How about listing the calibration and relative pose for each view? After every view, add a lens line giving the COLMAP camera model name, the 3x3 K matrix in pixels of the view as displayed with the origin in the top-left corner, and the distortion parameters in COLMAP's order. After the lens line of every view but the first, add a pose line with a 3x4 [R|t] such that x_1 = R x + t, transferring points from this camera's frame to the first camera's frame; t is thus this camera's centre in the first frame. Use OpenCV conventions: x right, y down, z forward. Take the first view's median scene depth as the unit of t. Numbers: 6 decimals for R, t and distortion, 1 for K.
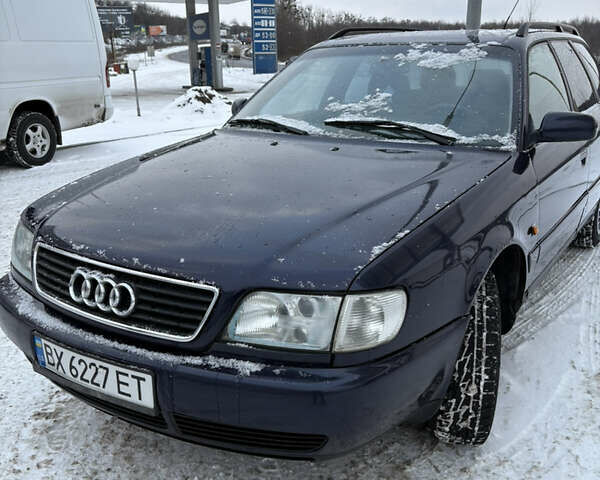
lens RADIAL K [[599.8, 0, 300.0], [0, 599.8, 240.0], [0, 0, 1]] dist [-0.000310, -0.014299]
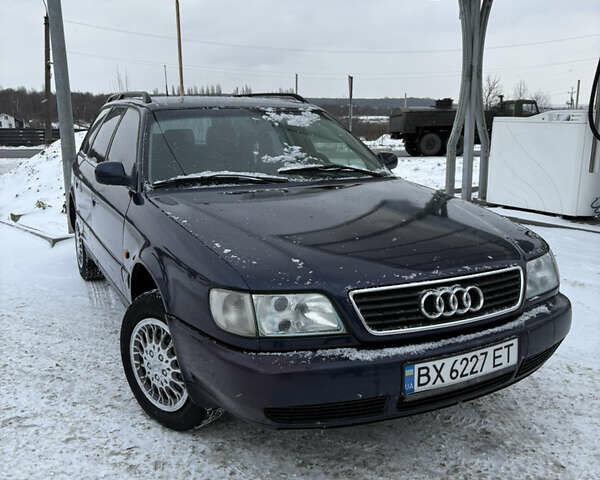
lens RADIAL K [[589.7, 0, 300.0], [0, 589.7, 240.0], [0, 0, 1]] dist [0.137149, -0.325375]
pose [[0.508239, -0.169393, 0.844392, -1.543595], [0.249682, 0.967338, 0.043774, -0.172581], [-0.824228, 0.188582, 0.533934, 0.591655]]
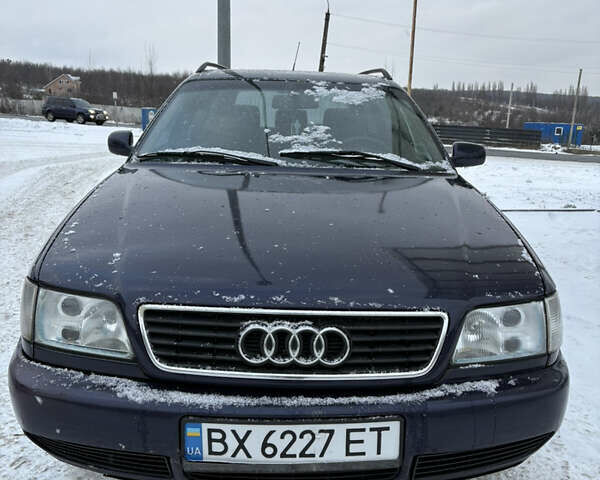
lens RADIAL K [[589.7, 0, 300.0], [0, 589.7, 240.0], [0, 0, 1]] dist [0.137149, -0.325375]
pose [[0.825454, -0.088467, 0.557494, -0.797506], [0.124926, 0.991782, -0.027589, -0.036970], [-0.550472, 0.092420, 0.829722, 0.290506]]
